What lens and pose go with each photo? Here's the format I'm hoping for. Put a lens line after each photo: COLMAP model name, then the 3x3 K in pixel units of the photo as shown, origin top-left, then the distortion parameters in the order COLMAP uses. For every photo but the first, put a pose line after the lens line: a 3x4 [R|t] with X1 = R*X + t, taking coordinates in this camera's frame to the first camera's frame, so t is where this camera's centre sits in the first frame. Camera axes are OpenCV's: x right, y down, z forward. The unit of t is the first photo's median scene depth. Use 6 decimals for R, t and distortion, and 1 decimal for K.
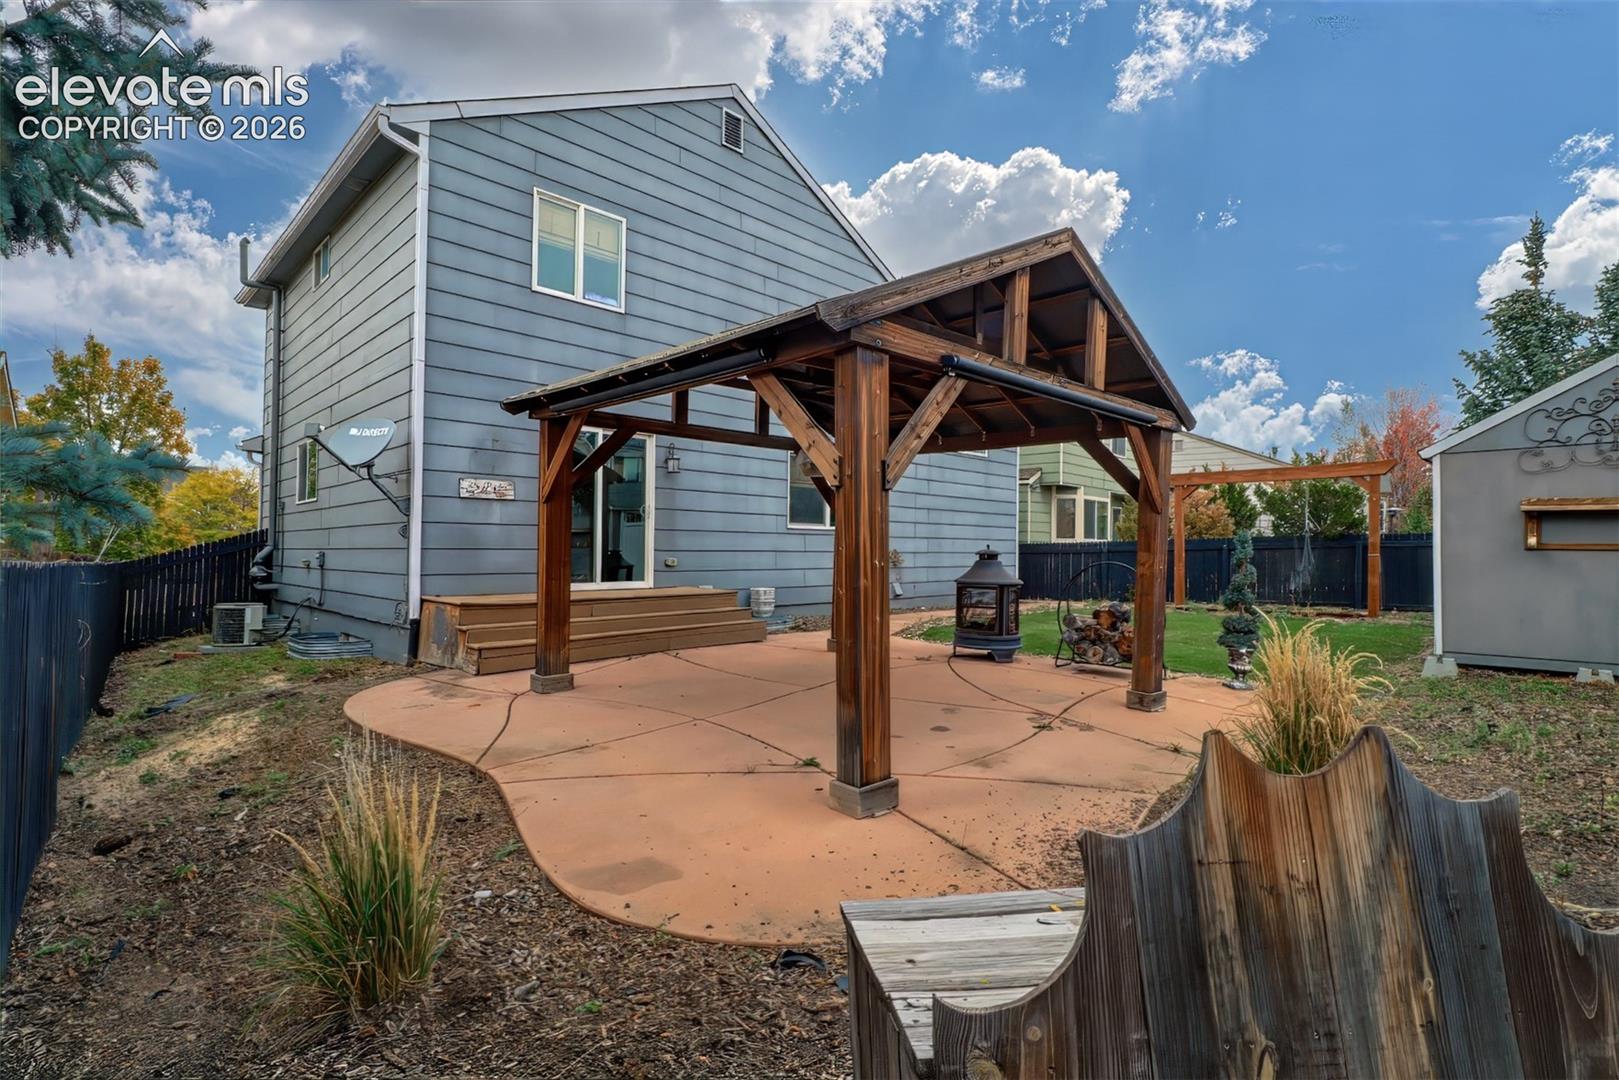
lens RADIAL K [[756.5, 0, 802.8], [0, 756.5, 543.7], [0, 0, 1]] dist [-0.010040, -0.000839]
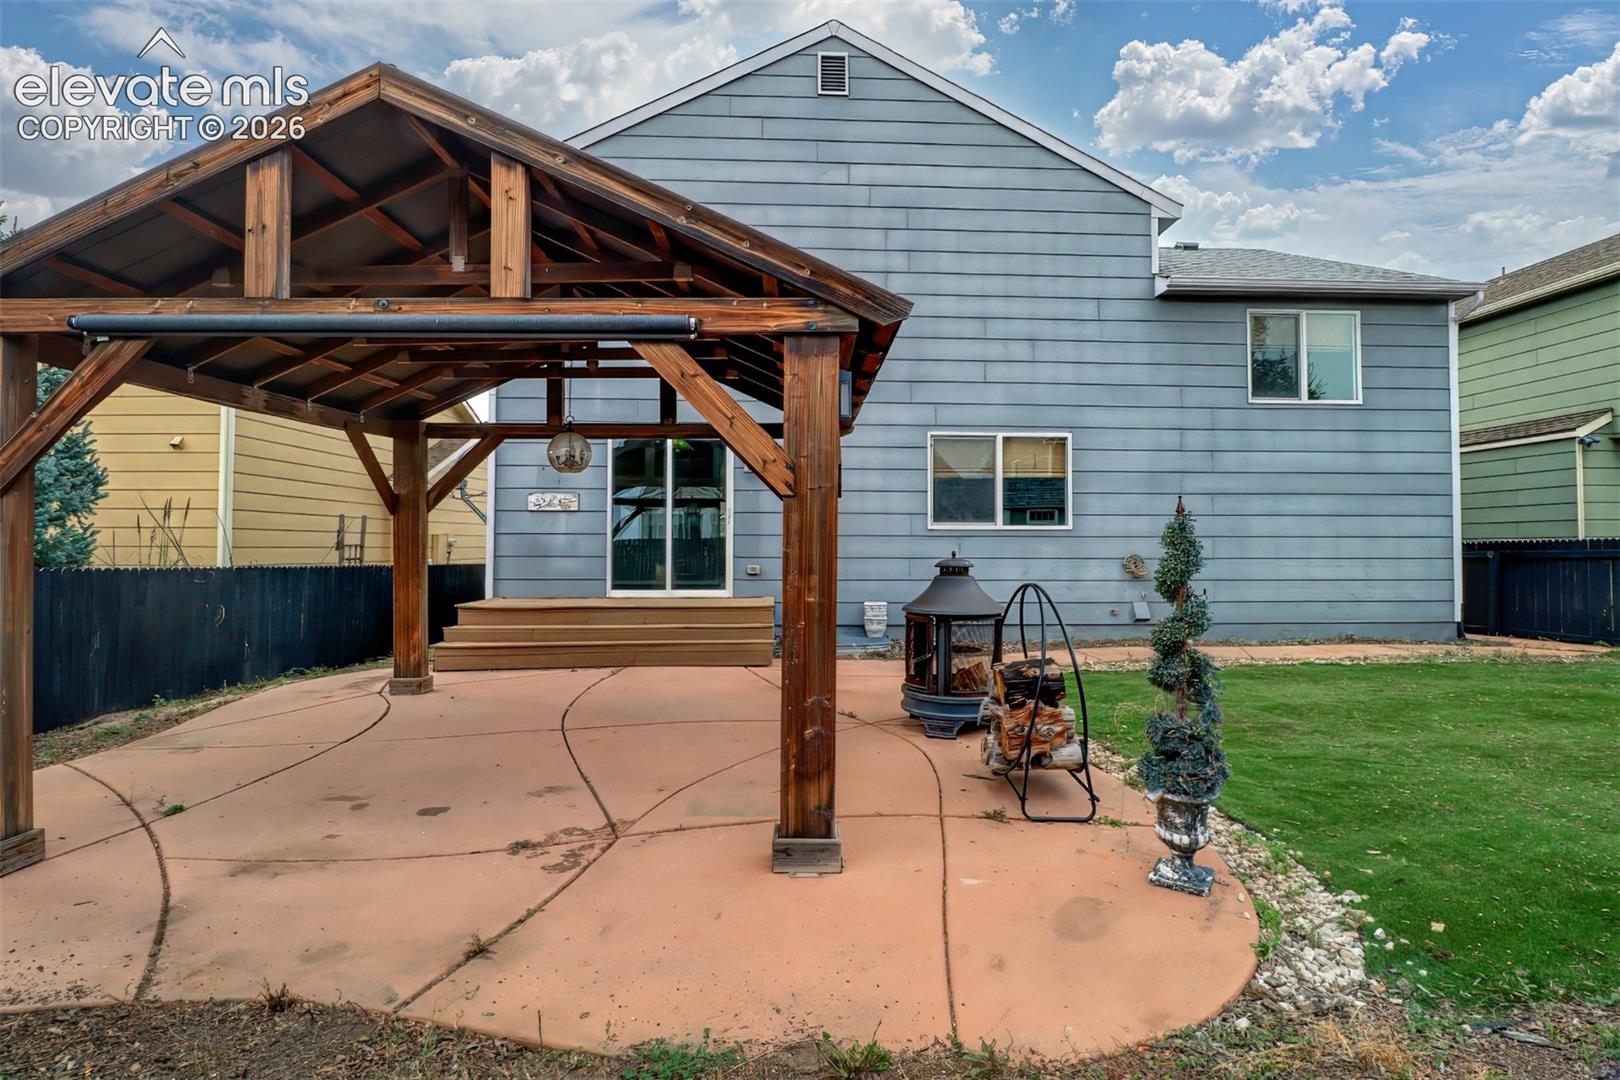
lens RADIAL K [[757.0, 0, 804.0], [0, 757.0, 532.2], [0, 0, 1]] dist [-0.010040, -0.000839]
pose [[0.744136, -0.020468, -0.667715, 0.506360], [0.009738, 0.999757, -0.019794, -0.002846], [0.667957, 0.008227, 0.744154, 0.375649]]
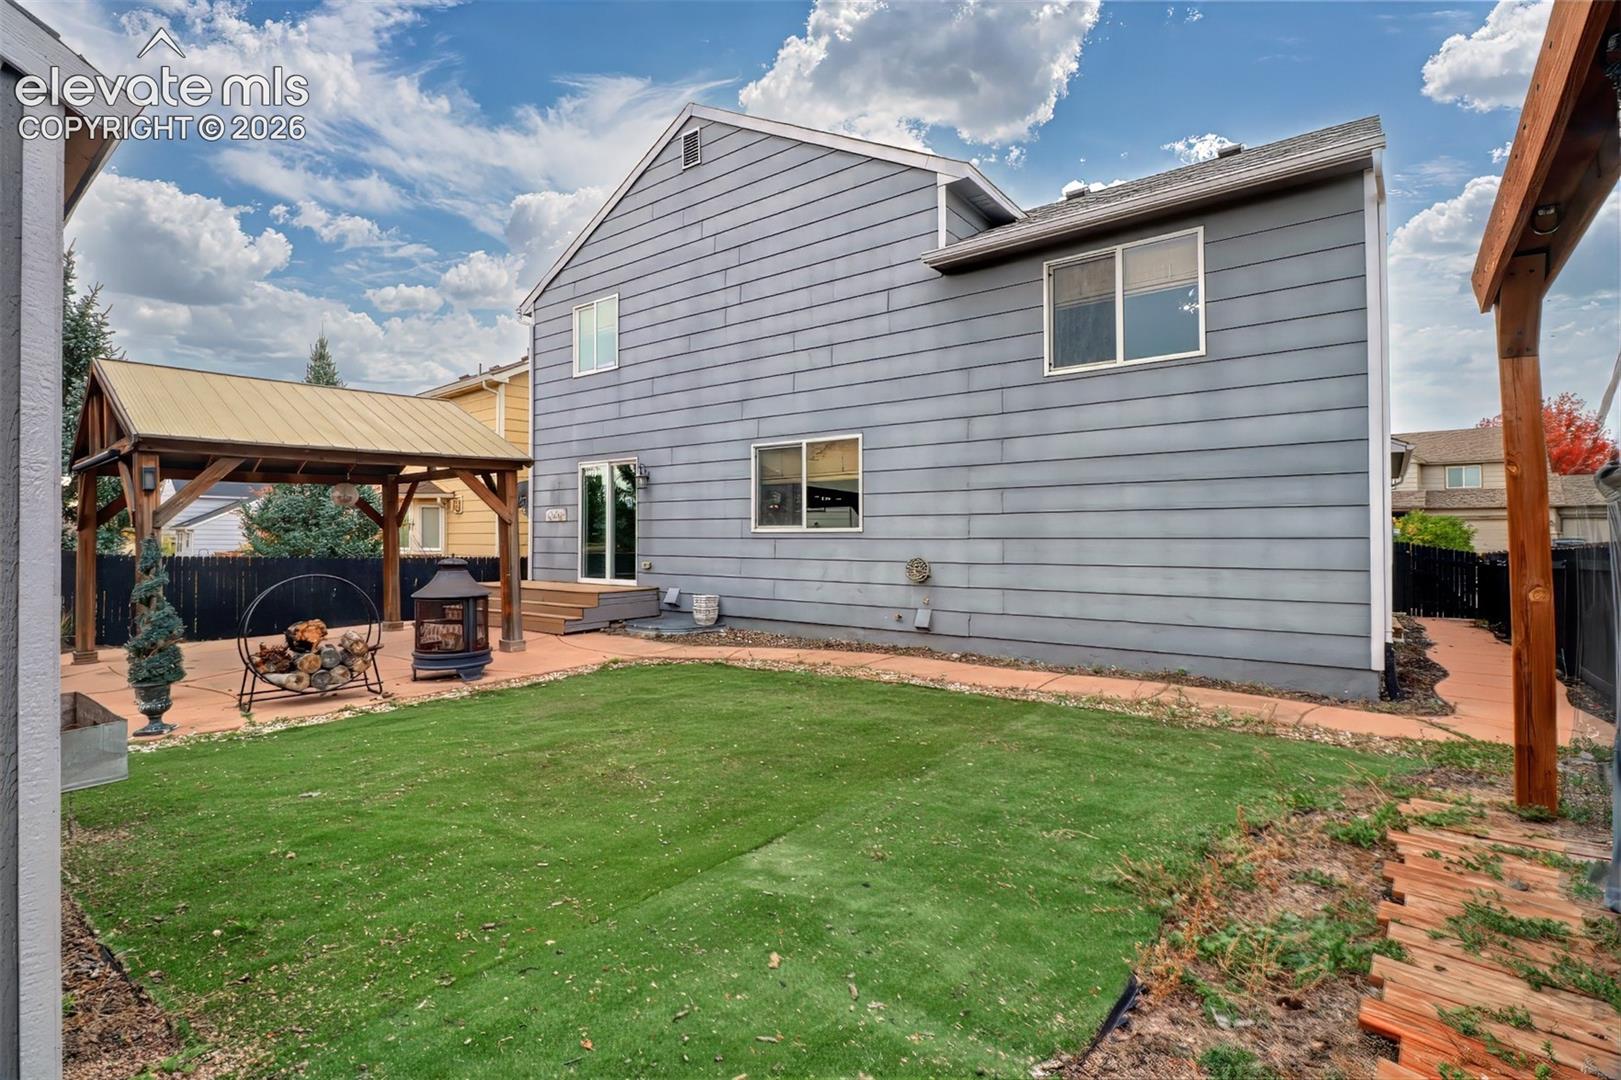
lens RADIAL K [[757.4, 0, 802.6], [0, 757.4, 535.8], [0, 0, 1]] dist [-0.010040, -0.000839]
pose [[0.135282, -0.011491, -0.990740, 1.059765], [0.008605, 0.999909, -0.010422, -0.007138], [0.990770, -0.007116, 0.135369, 1.130612]]
